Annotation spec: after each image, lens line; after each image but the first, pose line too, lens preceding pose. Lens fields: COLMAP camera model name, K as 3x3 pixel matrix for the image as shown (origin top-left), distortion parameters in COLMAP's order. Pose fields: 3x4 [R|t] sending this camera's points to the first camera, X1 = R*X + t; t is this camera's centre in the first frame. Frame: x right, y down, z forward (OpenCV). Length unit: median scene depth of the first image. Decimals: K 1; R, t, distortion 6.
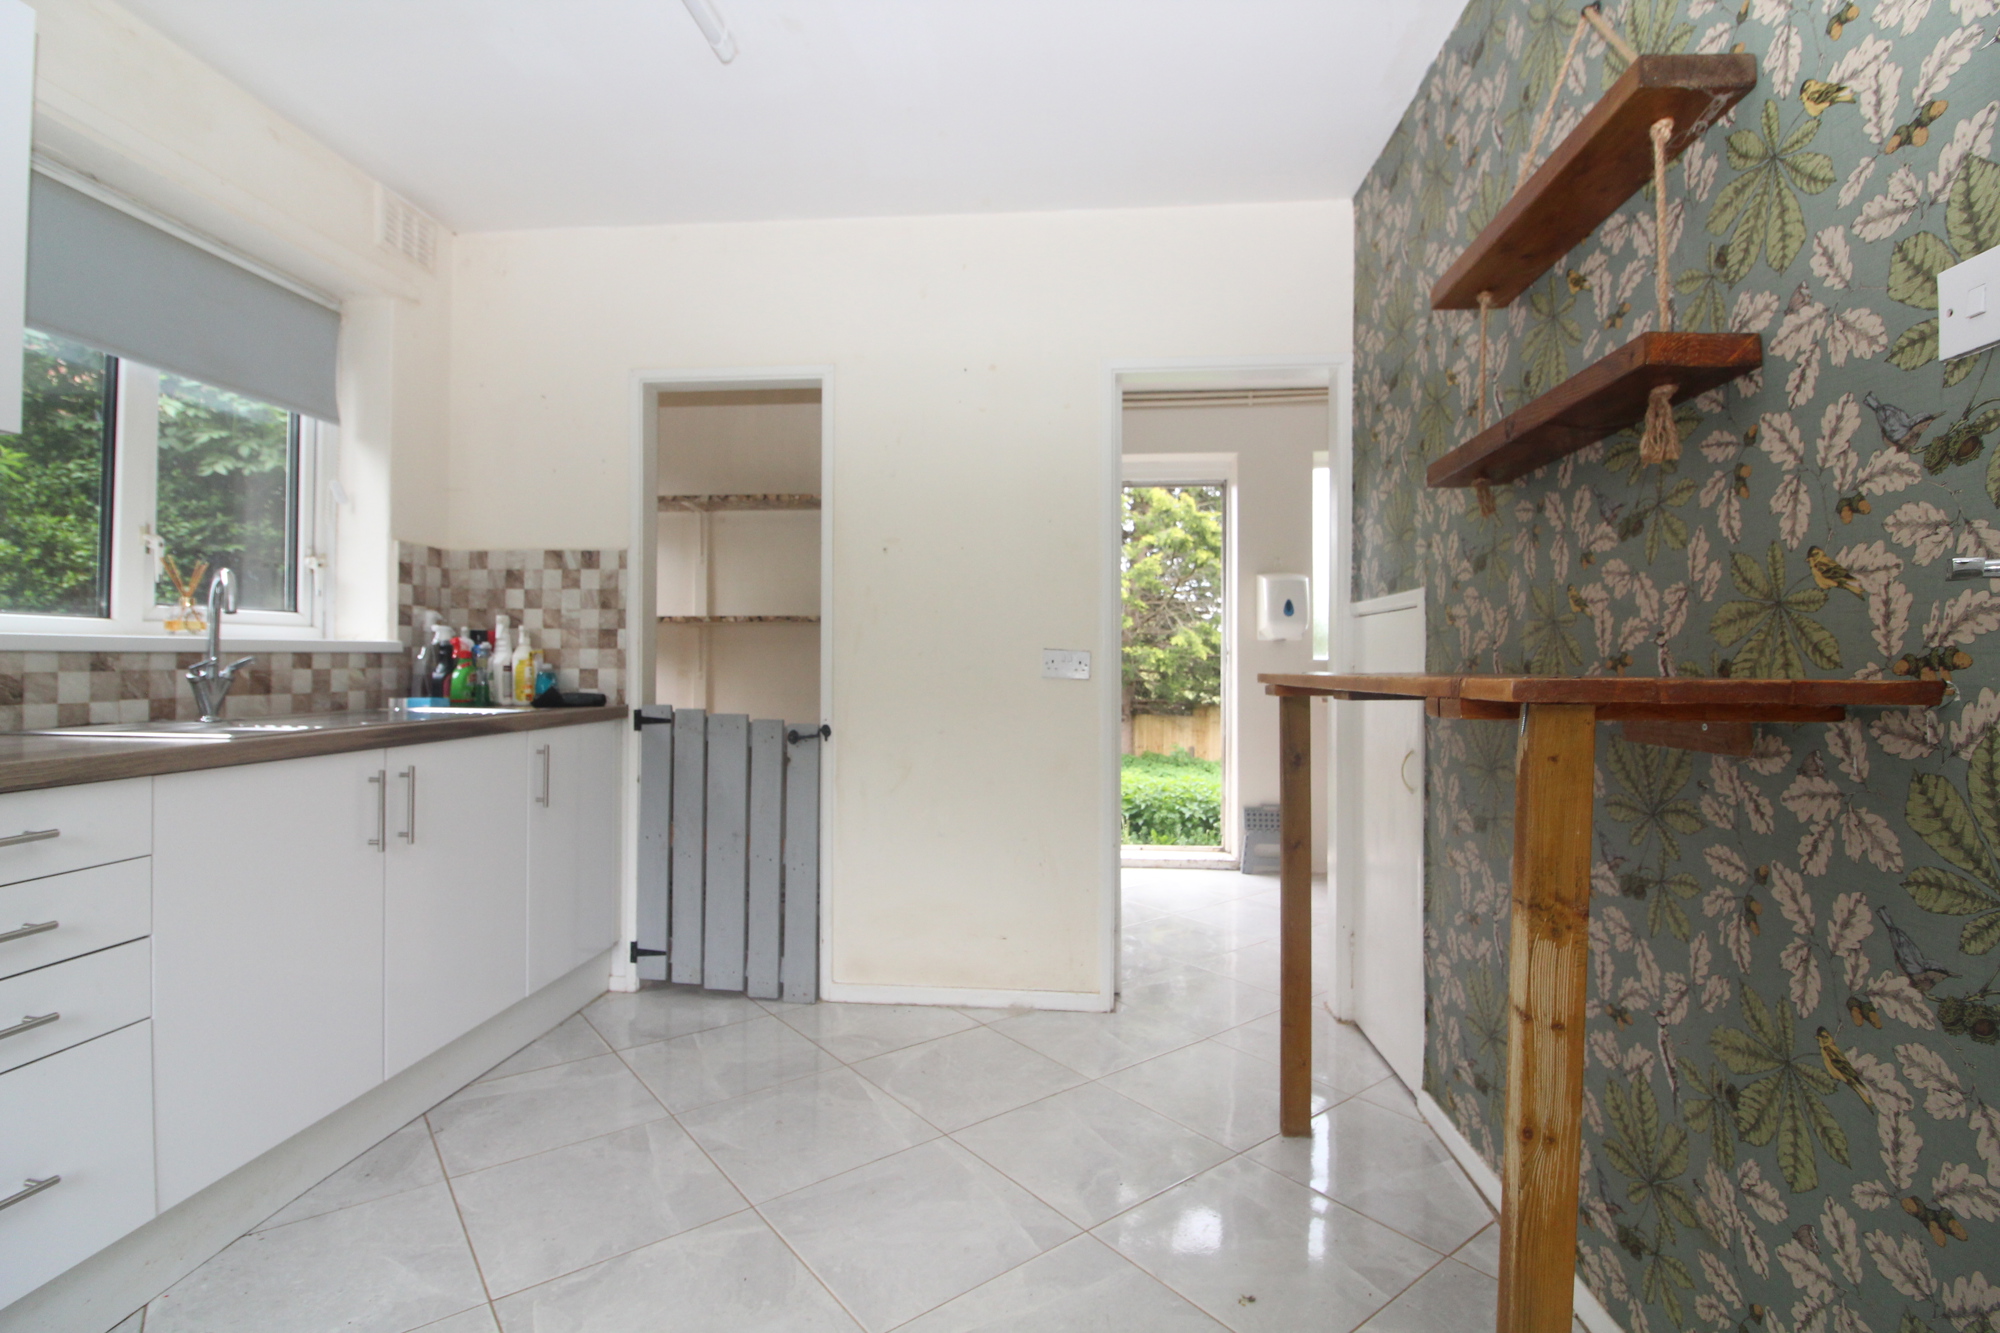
lens RADIAL K [[937.7, 0, 1006.3], [0, 937.7, 652.8], [0, 0, 1]] dist [-0.015220, -0.000823]
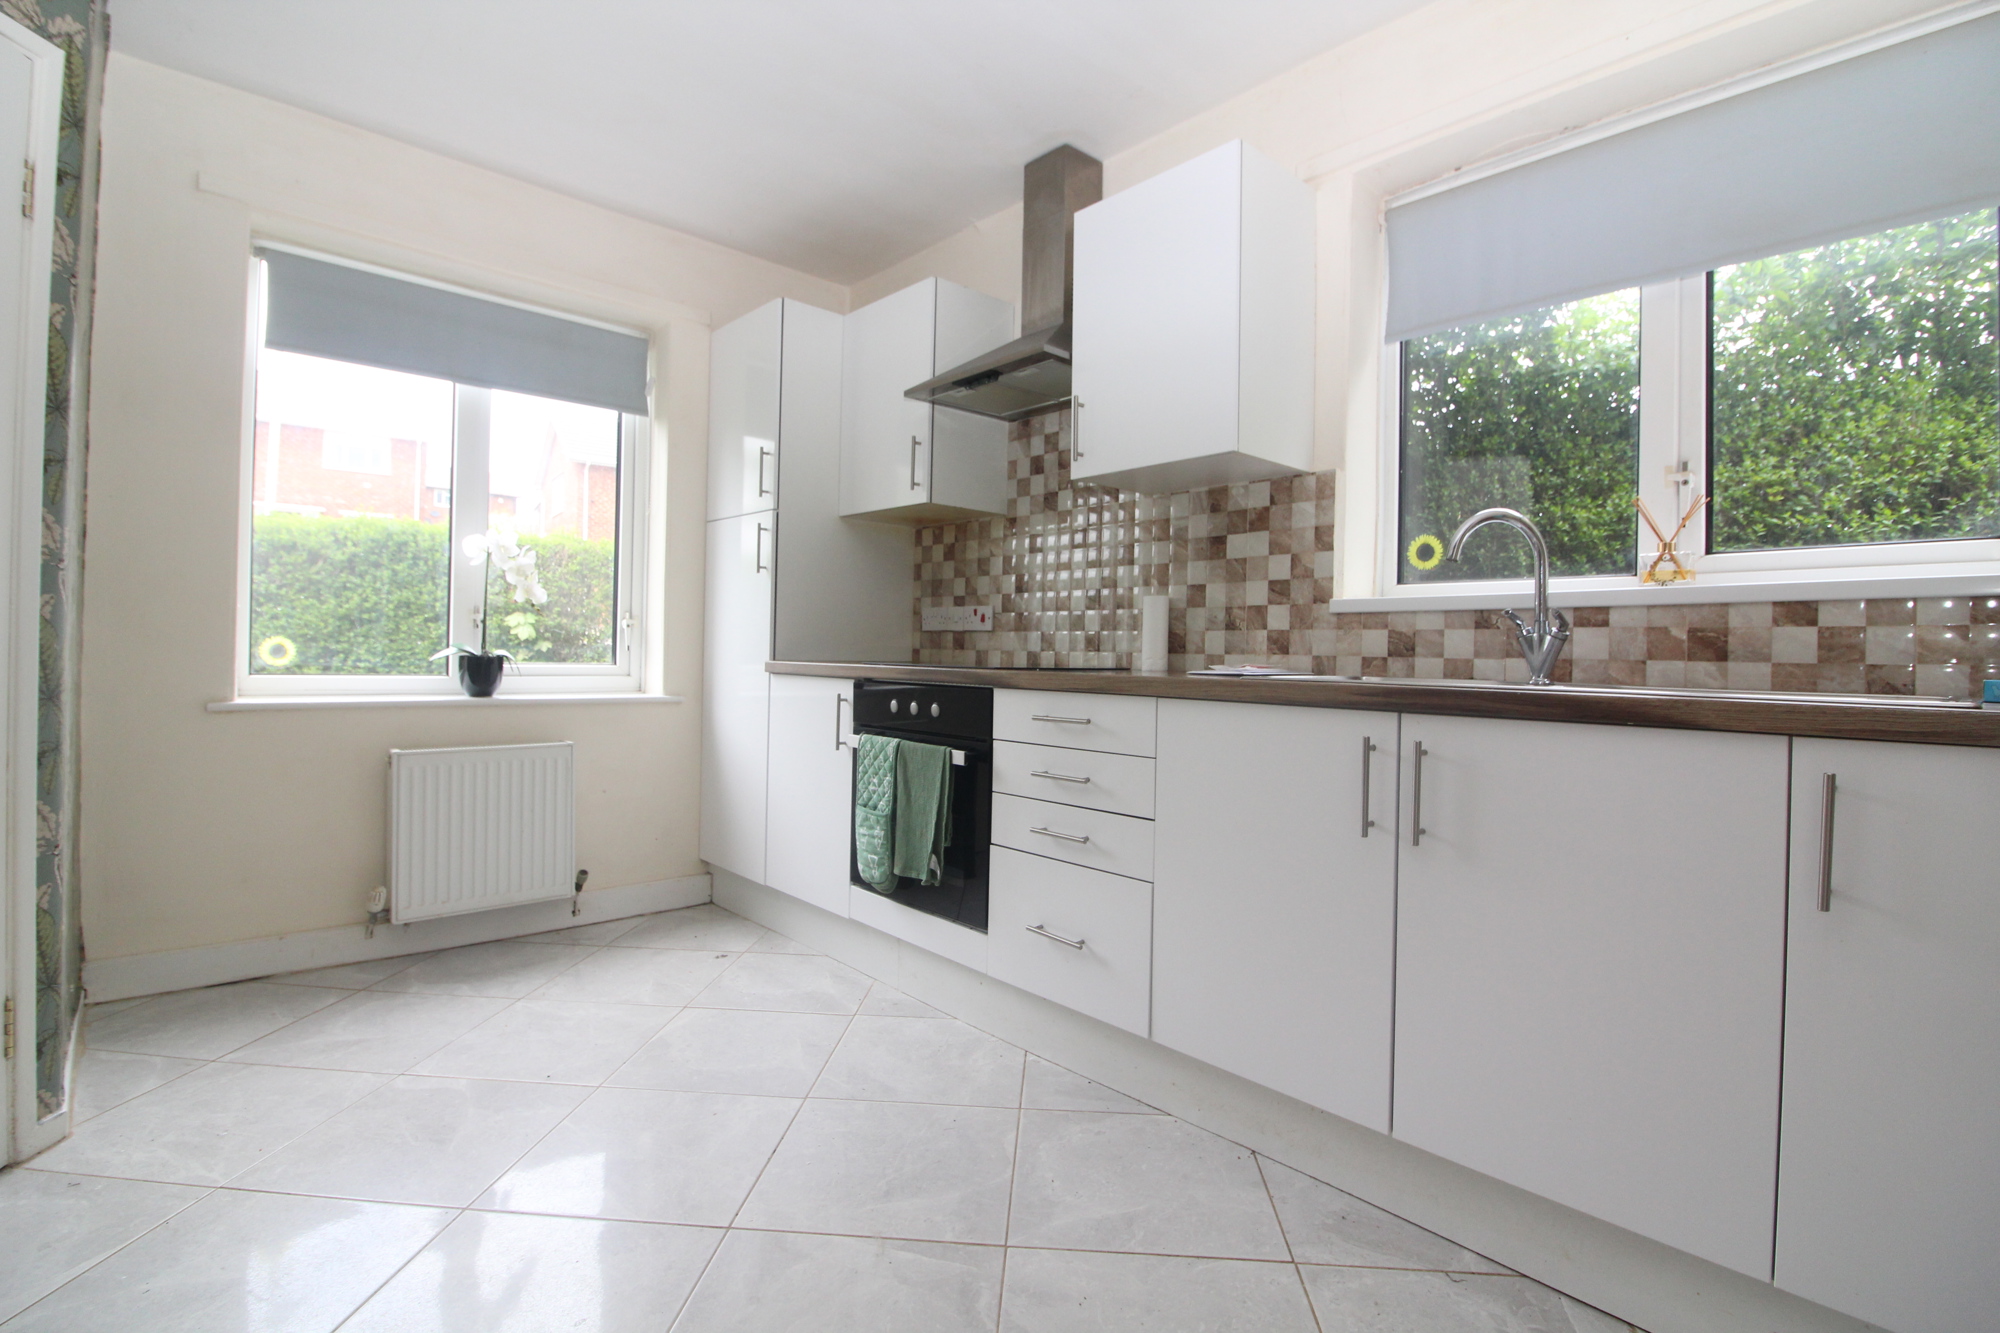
lens RADIAL K [[937.7, 0, 1006.3], [0, 937.7, 652.8], [0, 0, 1]] dist [-0.015220, -0.000823]
pose [[-0.677507, -0.018406, -0.735286, 0.143889], [-0.014803, 0.999826, -0.011388, 0.067489], [0.735368, 0.003168, -0.677661, 1.340775]]
